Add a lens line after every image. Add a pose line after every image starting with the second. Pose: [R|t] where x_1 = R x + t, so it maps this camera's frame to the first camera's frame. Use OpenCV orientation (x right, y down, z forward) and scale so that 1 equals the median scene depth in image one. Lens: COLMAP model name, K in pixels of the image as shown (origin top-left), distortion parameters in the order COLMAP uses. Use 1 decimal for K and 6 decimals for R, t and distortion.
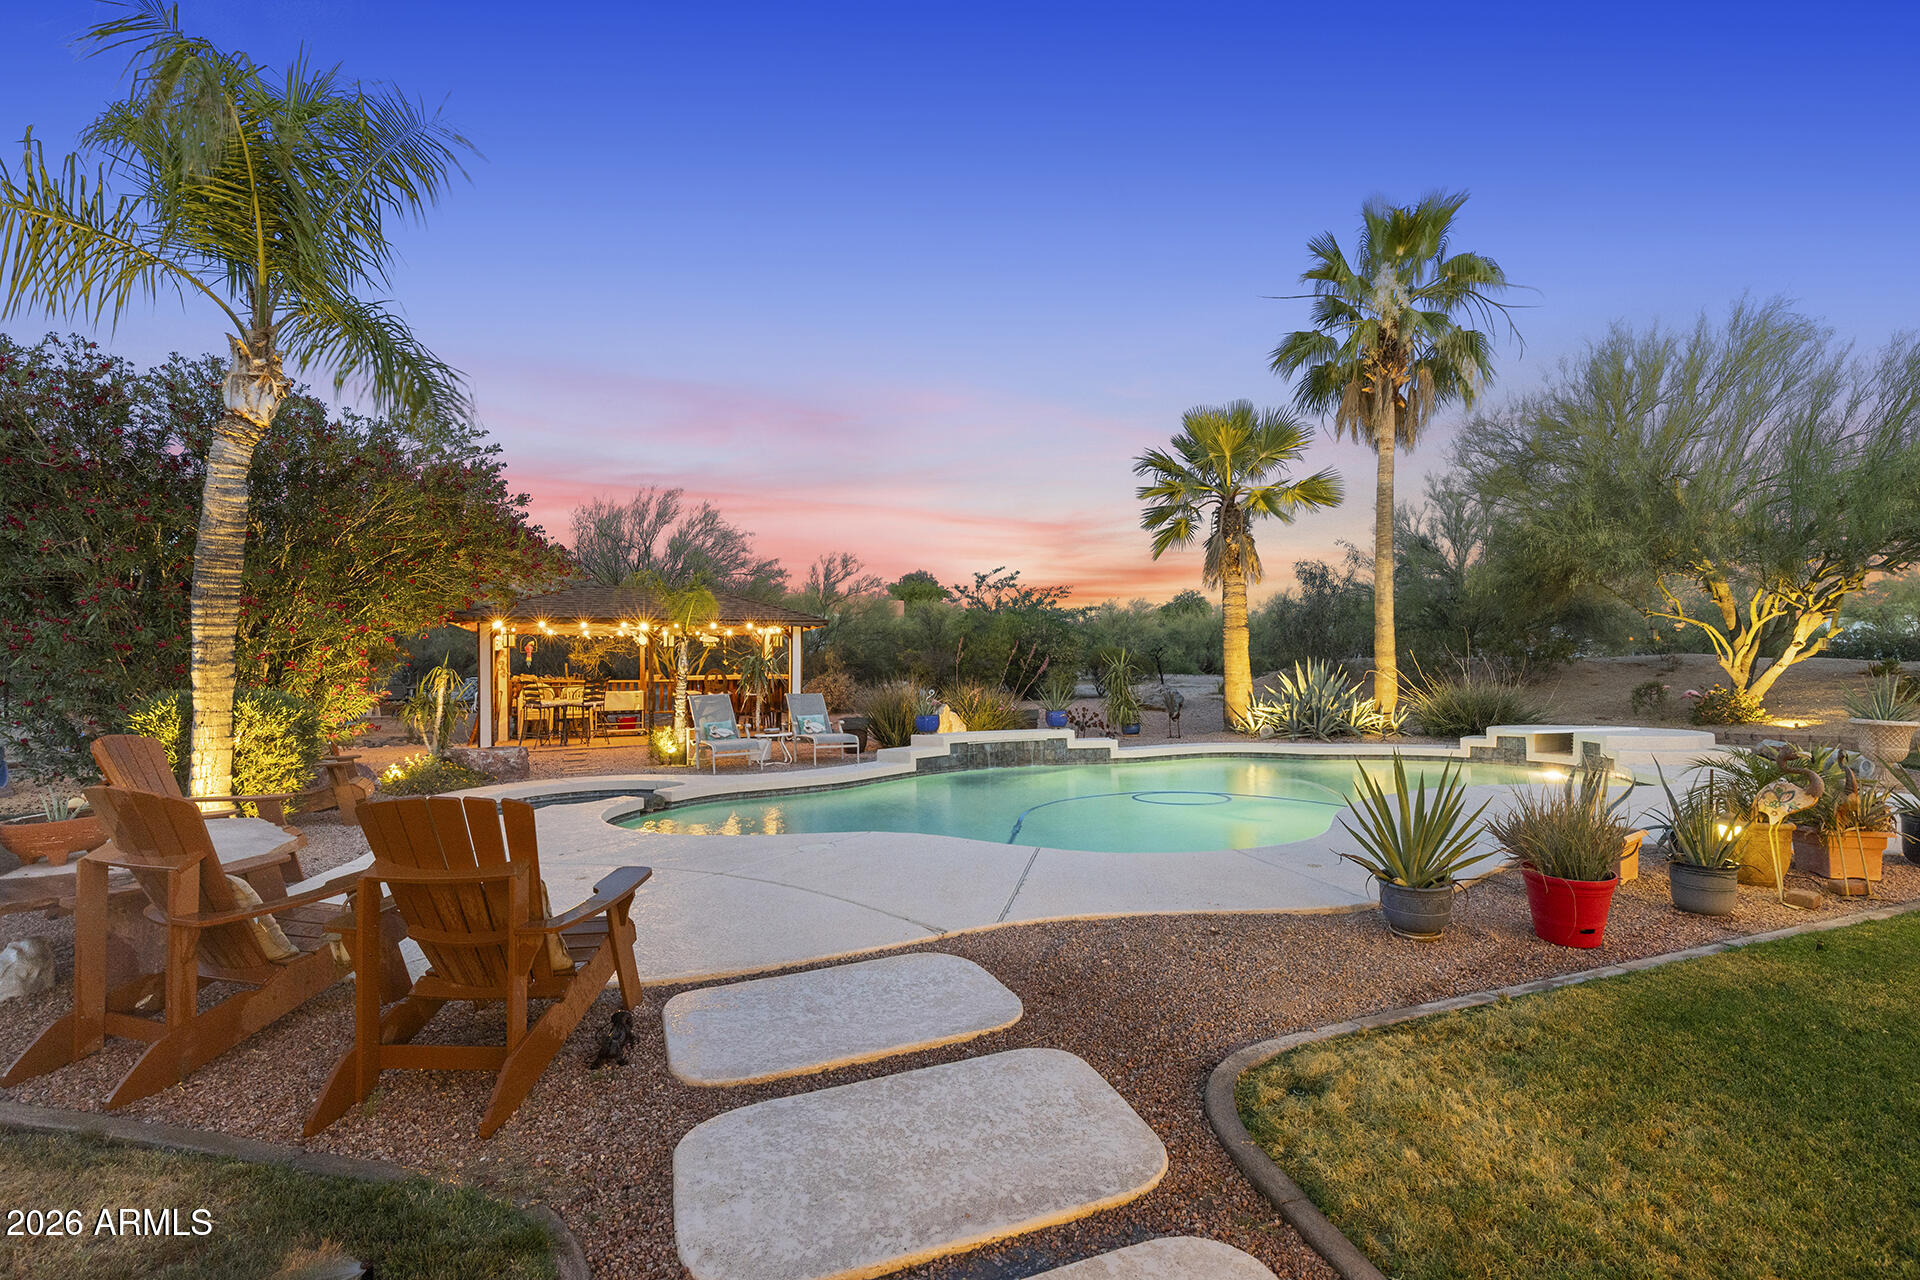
lens RADIAL K [[849.9, 0, 968.2], [0, 849.9, 631.1], [0, 0, 1]] dist [0.003210, 0.000071]
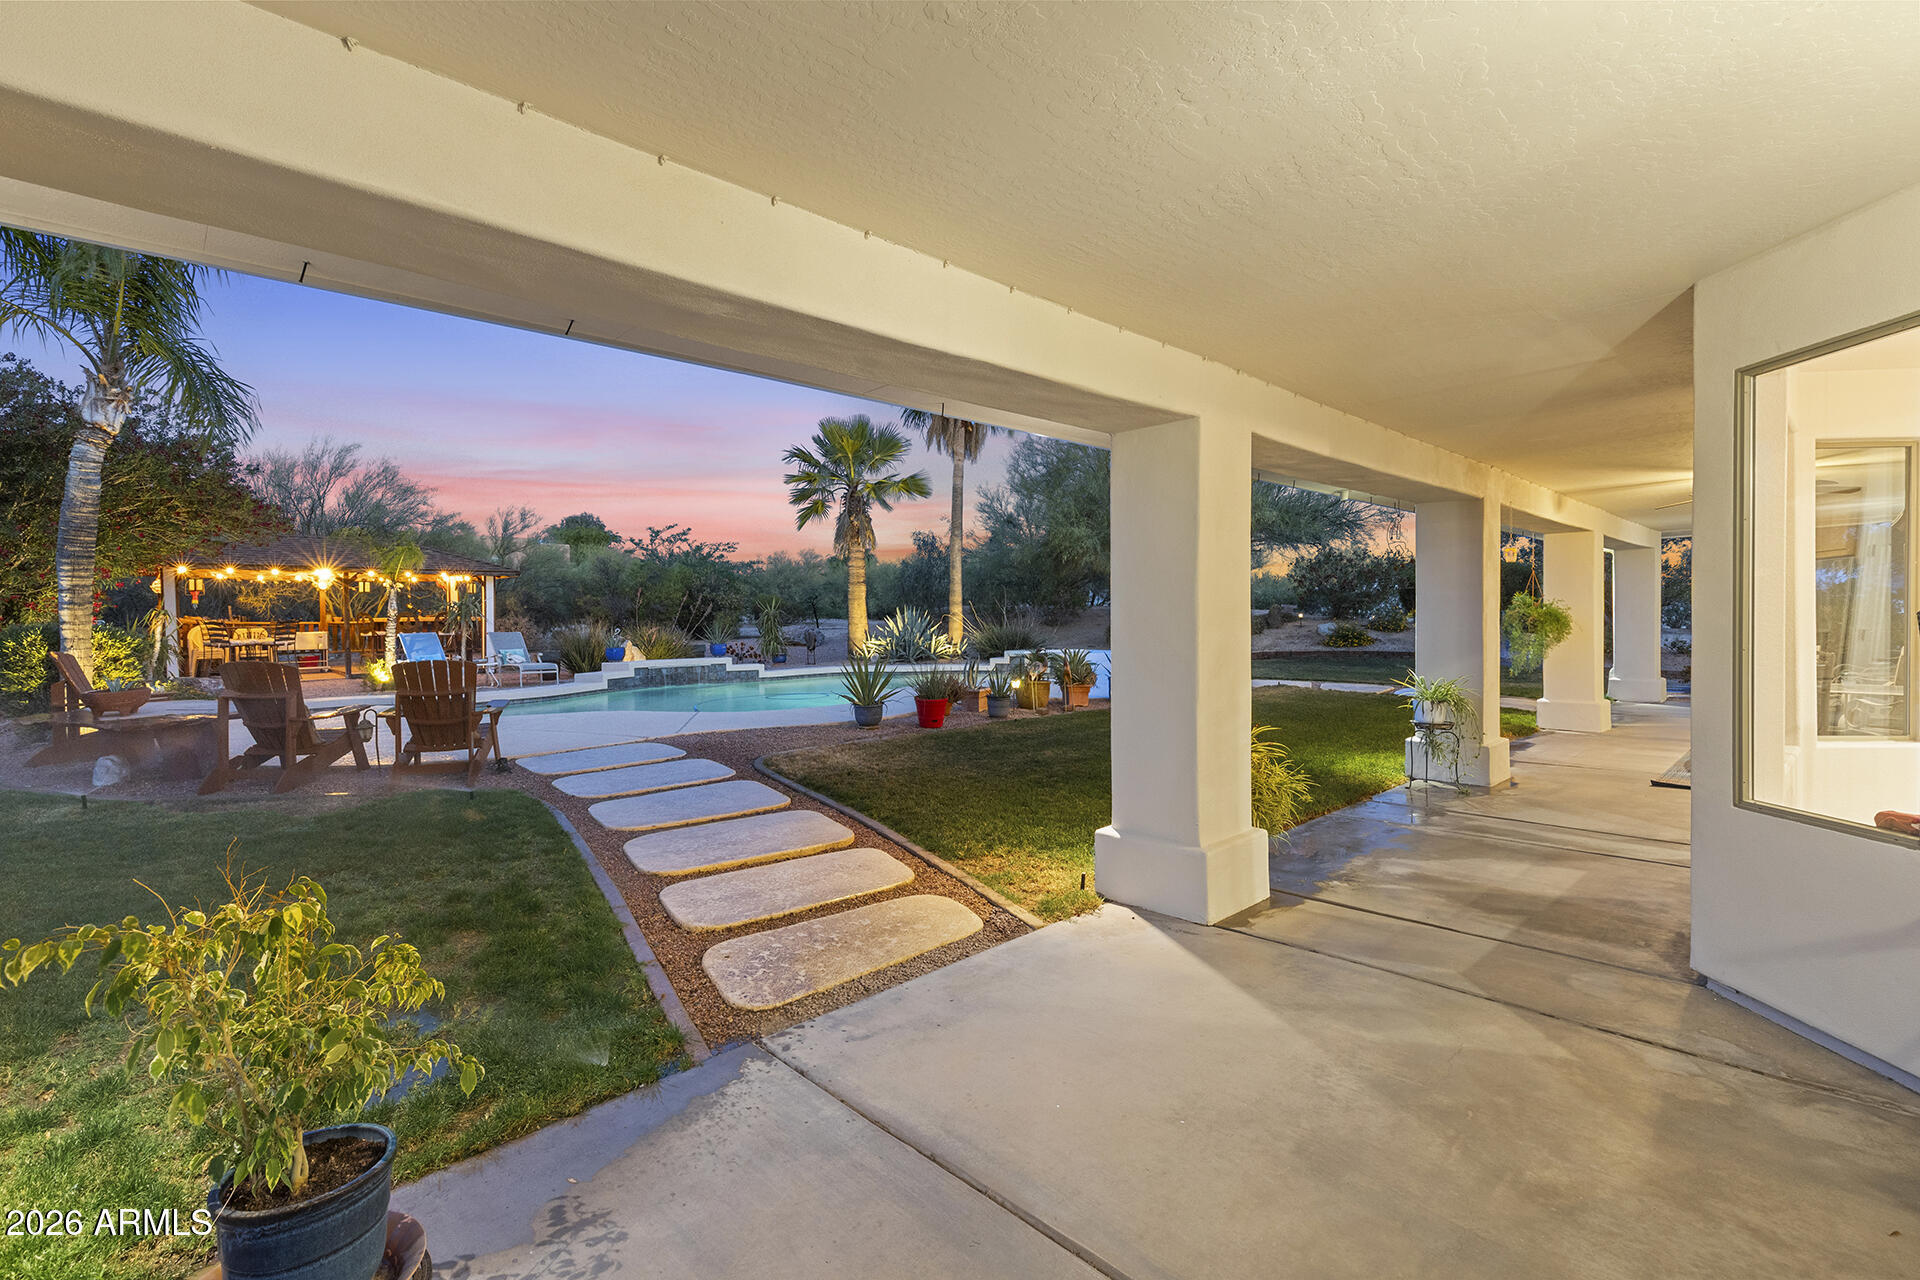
lens RADIAL K [[849.9, 0, 968.2], [0, 849.9, 631.1], [0, 0, 1]] dist [0.003210, 0.000071]
pose [[0.931356, -0.004526, 0.364080, -0.014960], [-0.018404, 0.998060, 0.059485, -0.011615], [-0.363643, -0.062102, 0.929466, -0.337801]]
